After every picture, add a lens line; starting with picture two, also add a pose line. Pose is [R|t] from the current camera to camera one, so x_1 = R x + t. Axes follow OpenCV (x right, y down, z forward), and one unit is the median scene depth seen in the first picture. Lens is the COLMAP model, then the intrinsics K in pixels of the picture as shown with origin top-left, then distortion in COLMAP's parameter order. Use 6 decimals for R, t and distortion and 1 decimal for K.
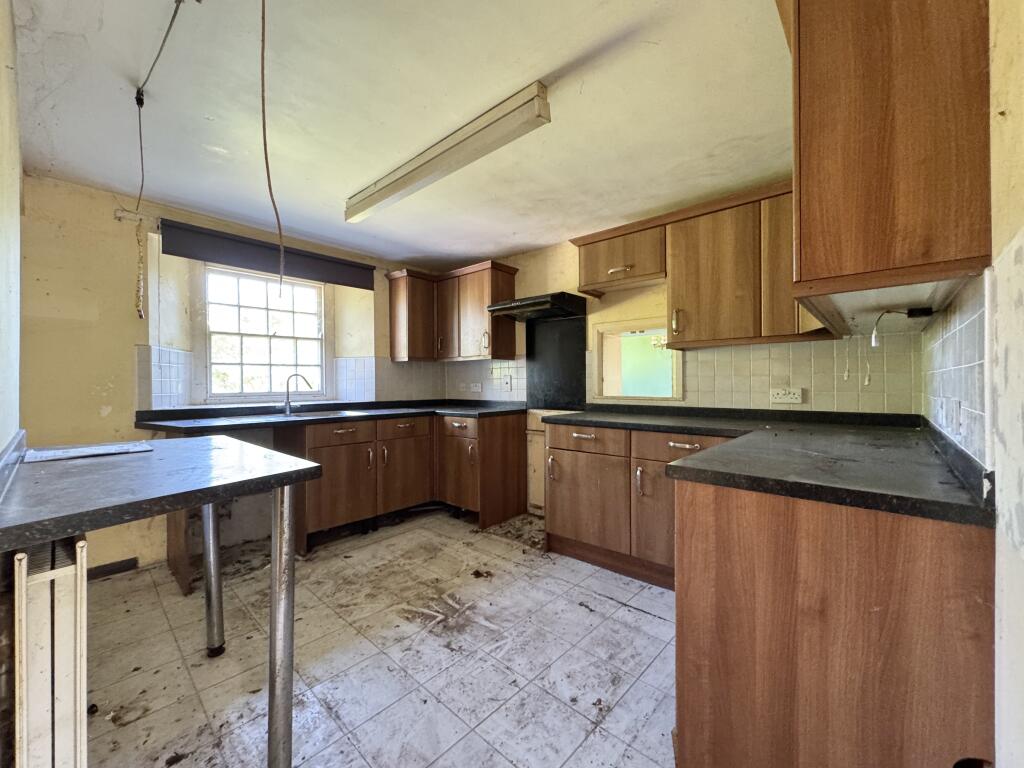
lens RADIAL K [[413.9, 0, 513.4], [0, 413.9, 382.5], [0, 0, 1]] dist [-0.000891, -0.000167]
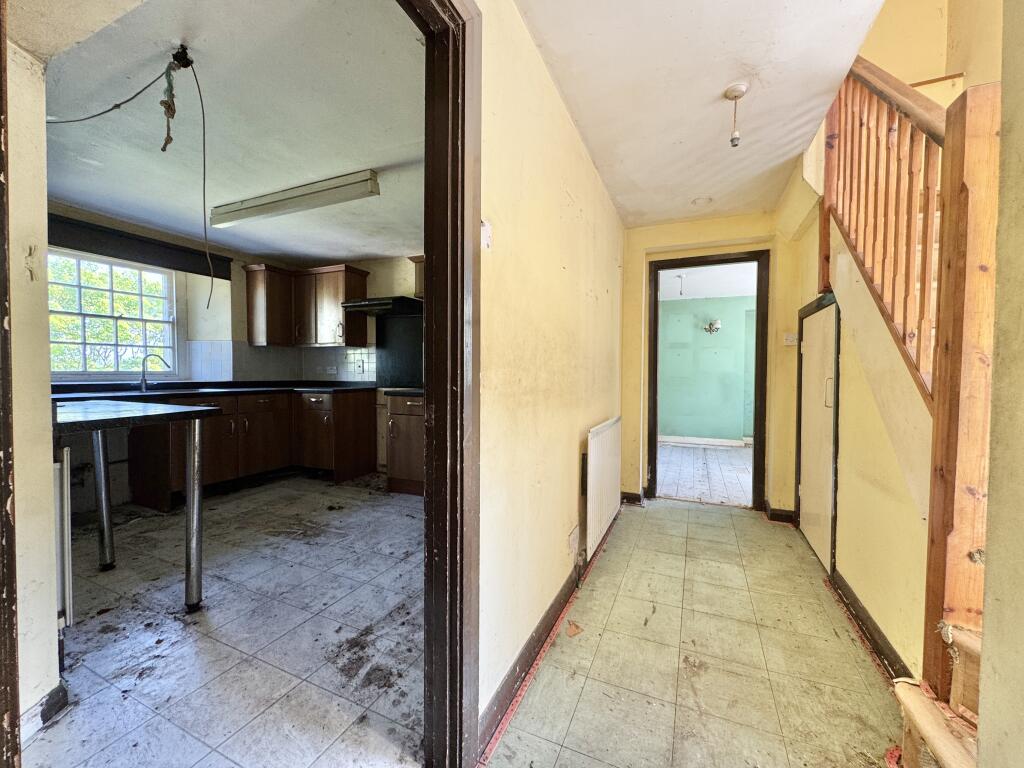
lens RADIAL K [[413.9, 0, 513.4], [0, 413.9, 382.5], [0, 0, 1]] dist [-0.000891, -0.000167]
pose [[0.951302, 0.003118, 0.308246, 0.047155], [-0.010384, 0.999705, 0.021937, 0.020427], [-0.308087, -0.024070, 0.951054, -0.343622]]
